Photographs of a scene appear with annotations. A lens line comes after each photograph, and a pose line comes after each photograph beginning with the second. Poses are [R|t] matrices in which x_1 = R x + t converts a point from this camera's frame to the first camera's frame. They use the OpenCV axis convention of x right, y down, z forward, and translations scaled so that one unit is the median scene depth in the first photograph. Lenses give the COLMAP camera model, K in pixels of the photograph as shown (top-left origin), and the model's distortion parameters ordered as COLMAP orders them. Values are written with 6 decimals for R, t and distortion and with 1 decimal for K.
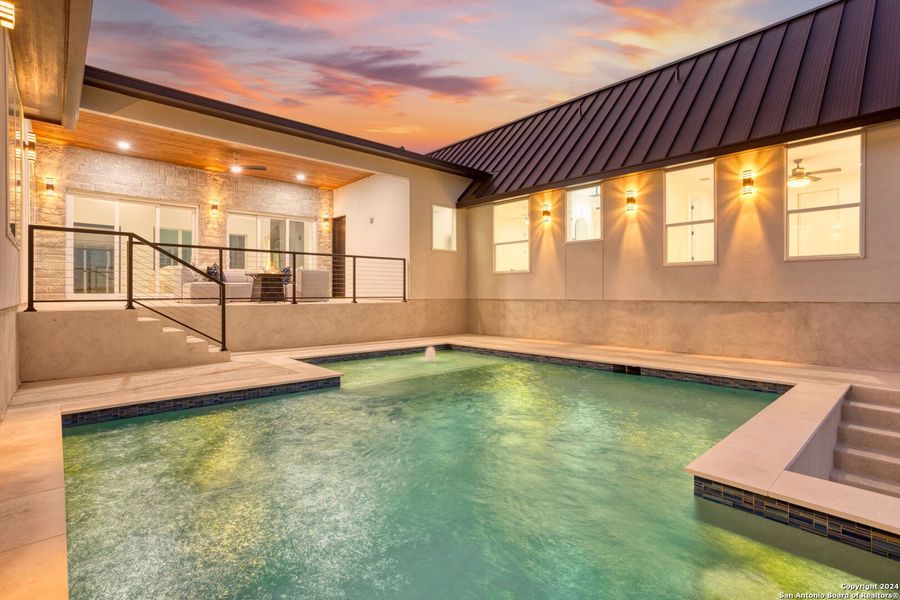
lens RADIAL K [[438.4, 0, 442.5], [0, 438.4, 293.7], [0, 0, 1]] dist [-0.023140, 0.003555]
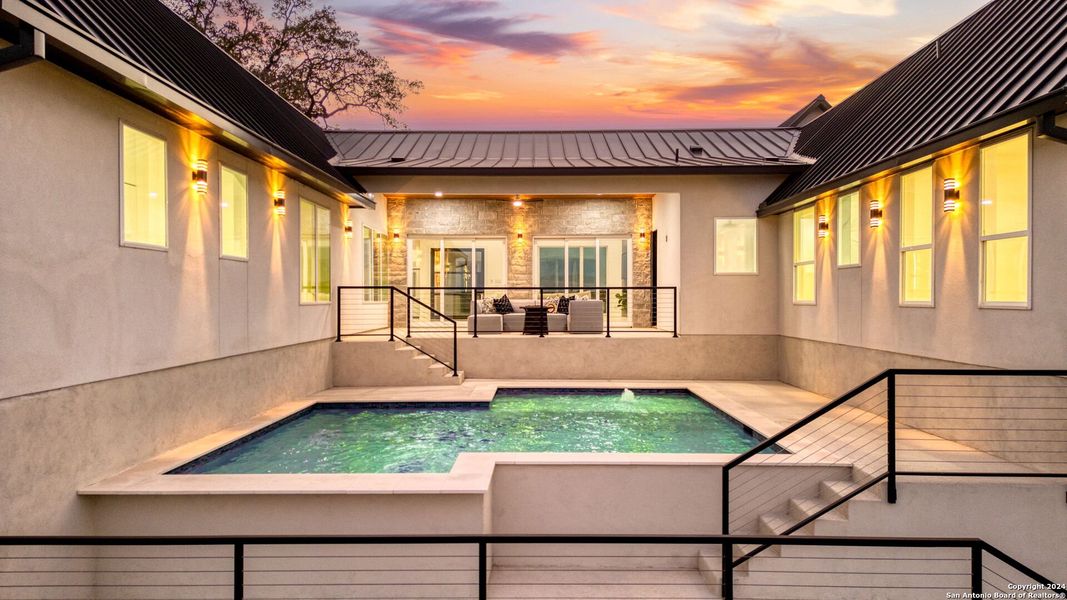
lens RADIAL K [[729.9, 0, 535.6], [0, 729.9, 299.5], [0, 0, 1]] dist [0.020510, 0.000113]
pose [[0.742489, 0.001077, -0.669857, 0.730920], [0.000322, 0.999998, 0.001965, -0.062993], [0.669858, -0.001675, 0.742487, -0.266179]]
